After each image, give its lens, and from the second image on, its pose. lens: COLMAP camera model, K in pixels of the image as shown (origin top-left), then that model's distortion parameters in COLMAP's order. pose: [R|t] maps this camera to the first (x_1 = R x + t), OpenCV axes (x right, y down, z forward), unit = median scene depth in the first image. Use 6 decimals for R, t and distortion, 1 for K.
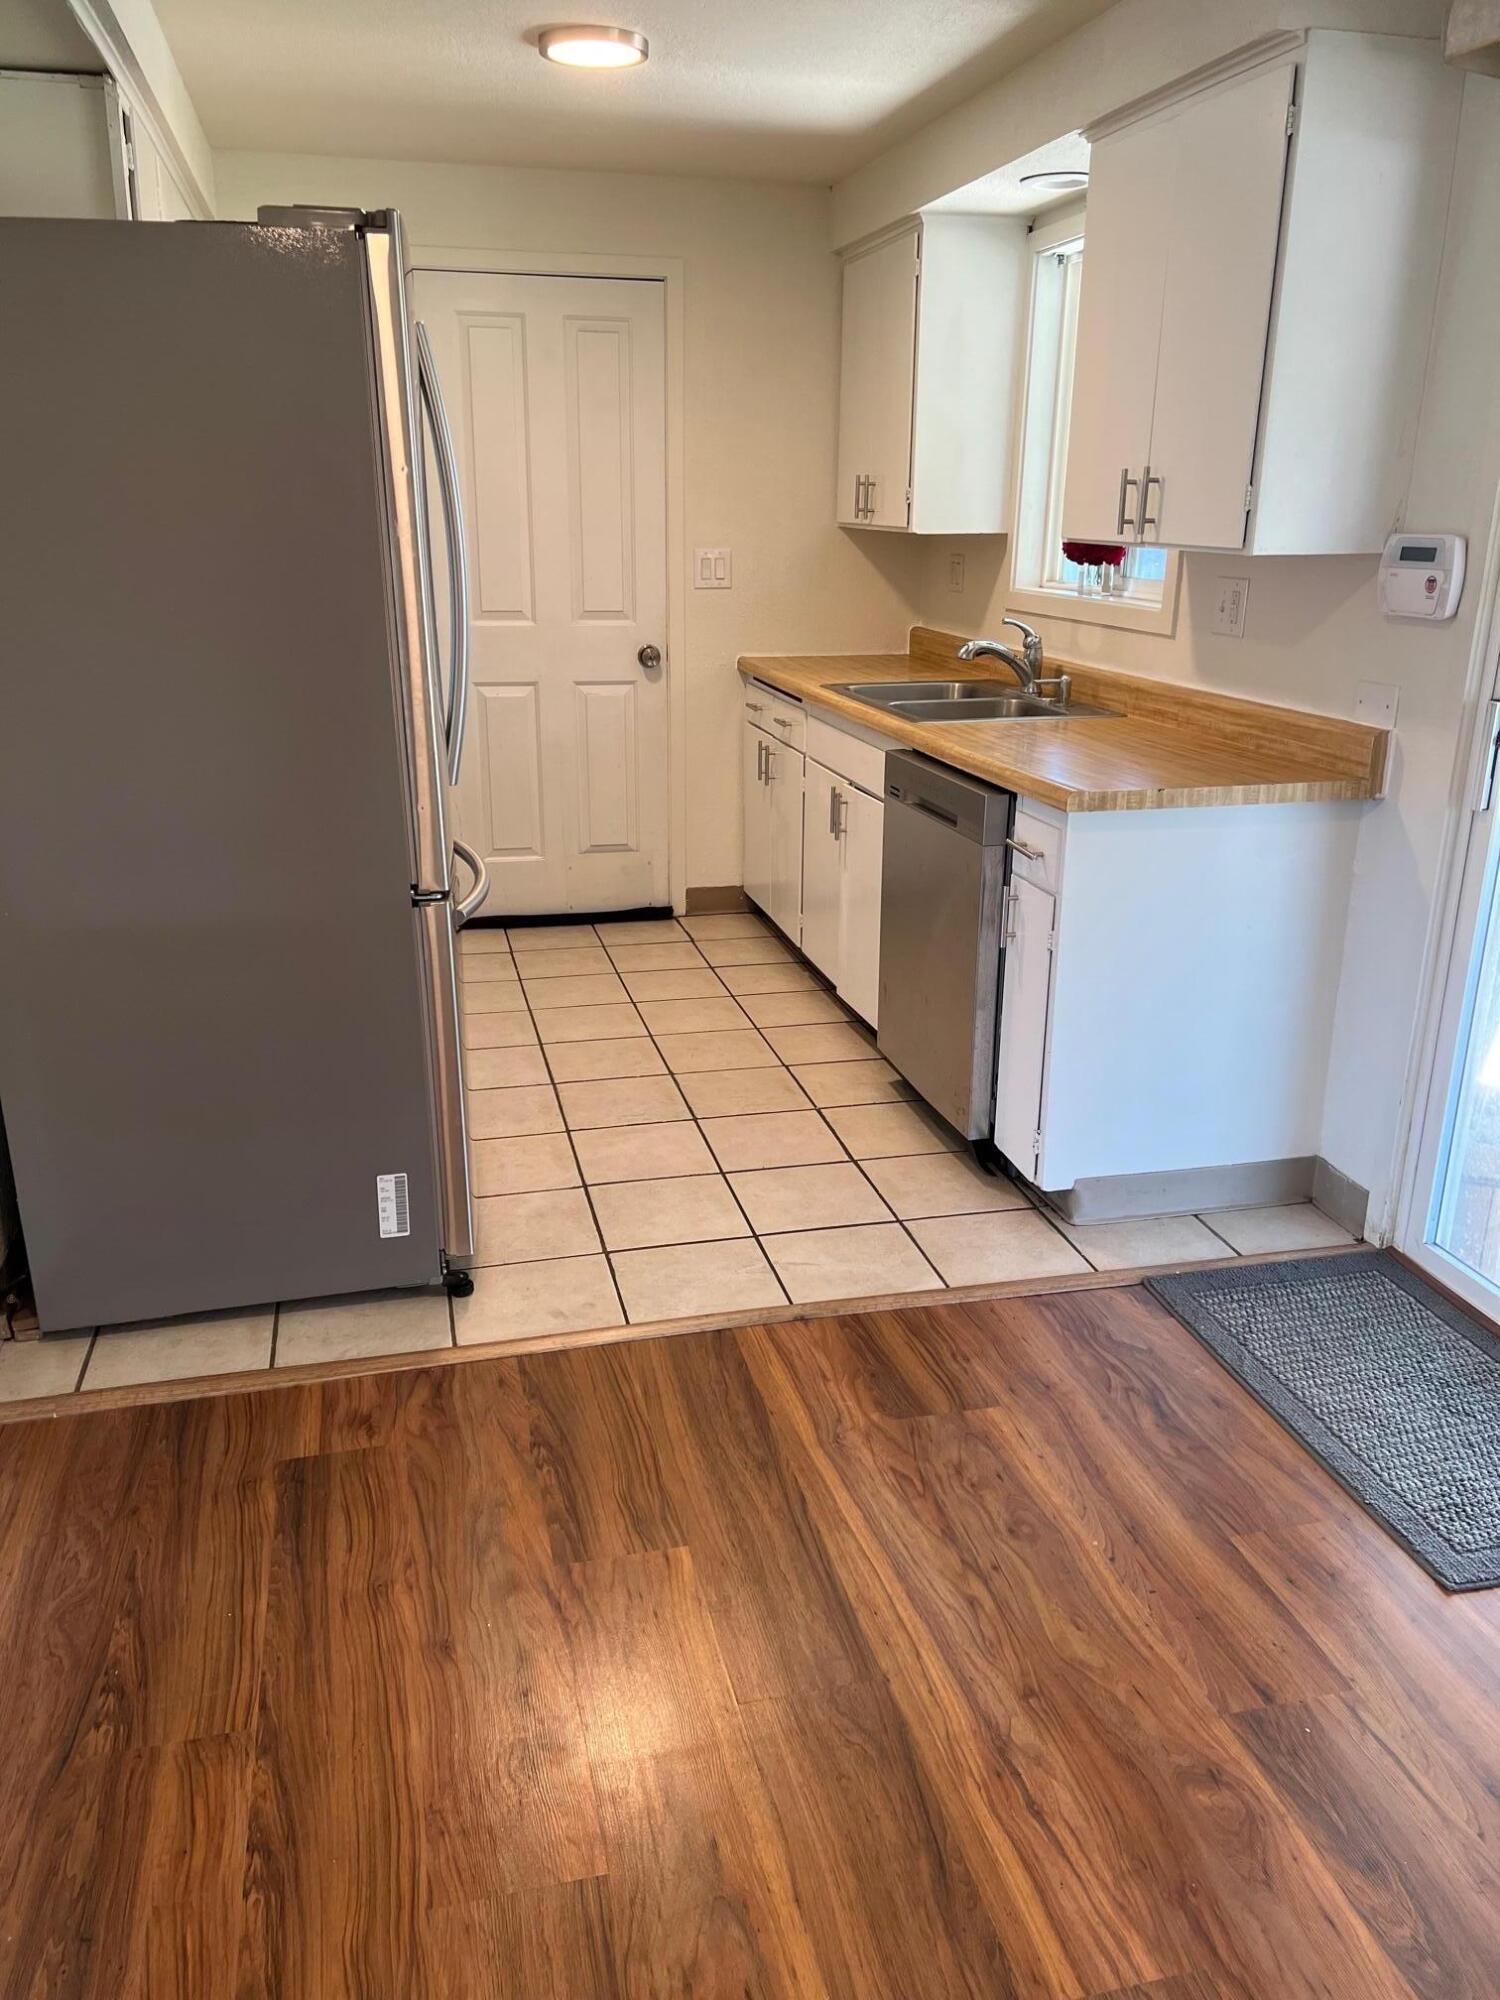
lens RADIAL K [[1492.6, 0, 740.3], [0, 1492.6, 992.5], [0, 0, 1]] dist [0.061358, -0.071247]
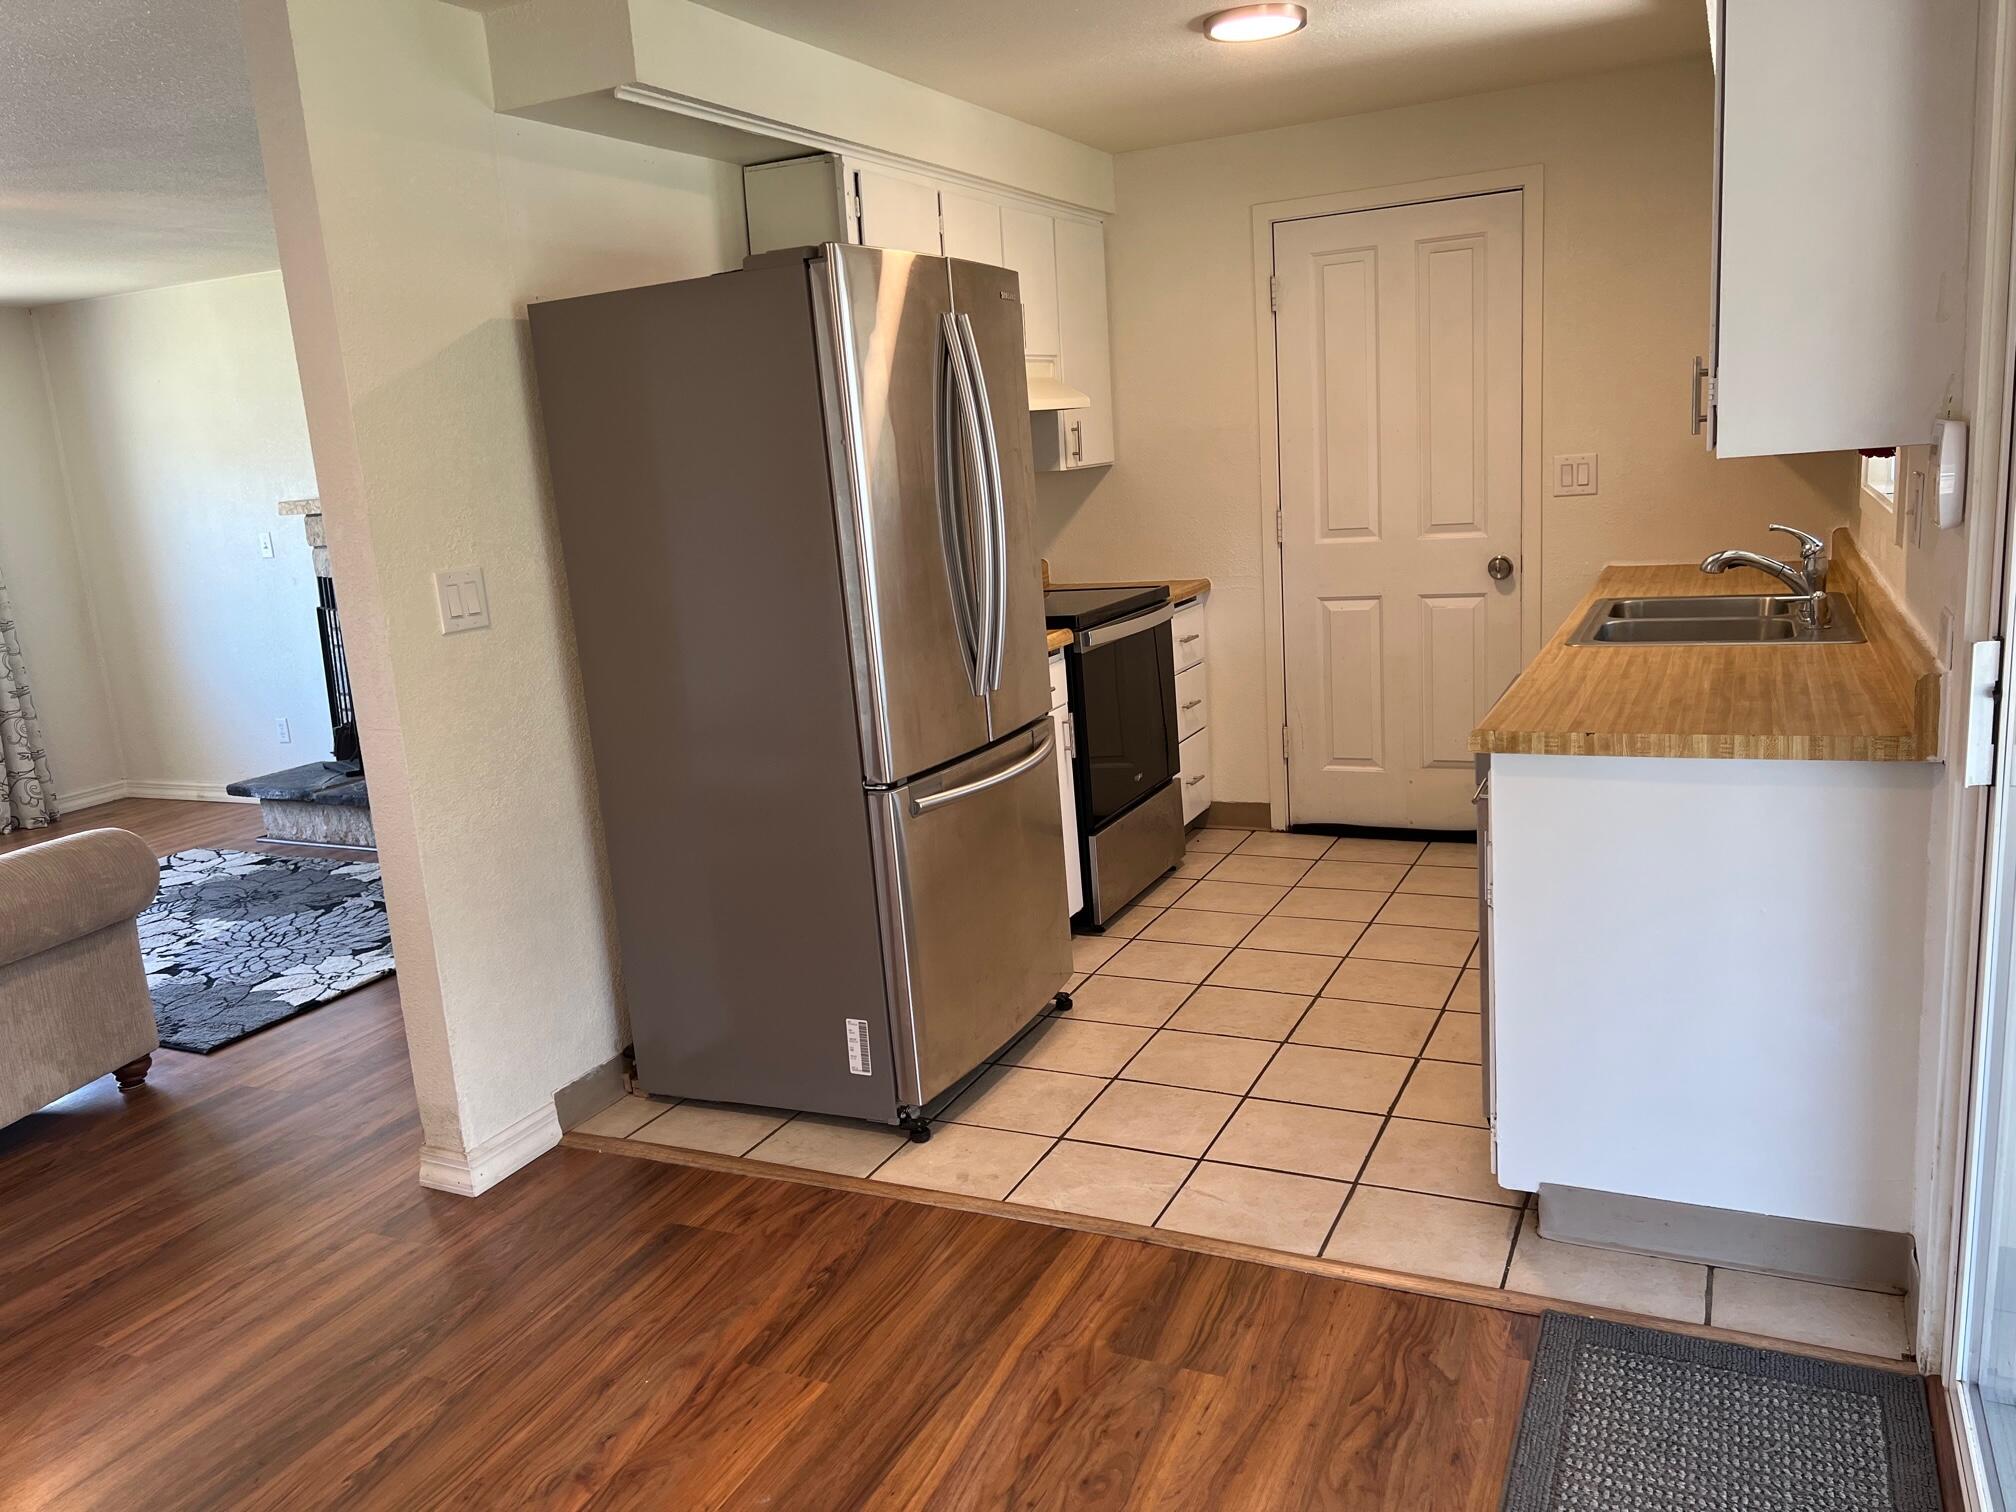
lens RADIAL K [[1504.5, 0, 997.0], [0, 1504.5, 762.8], [0, 0, 1]] dist [0.061358, -0.071247]
pose [[0.771780, 0.068150, -0.632227, 0.509684], [-0.121427, 0.991740, -0.041326, -0.037800], [0.624189, 0.108664, 0.773680, 0.111868]]
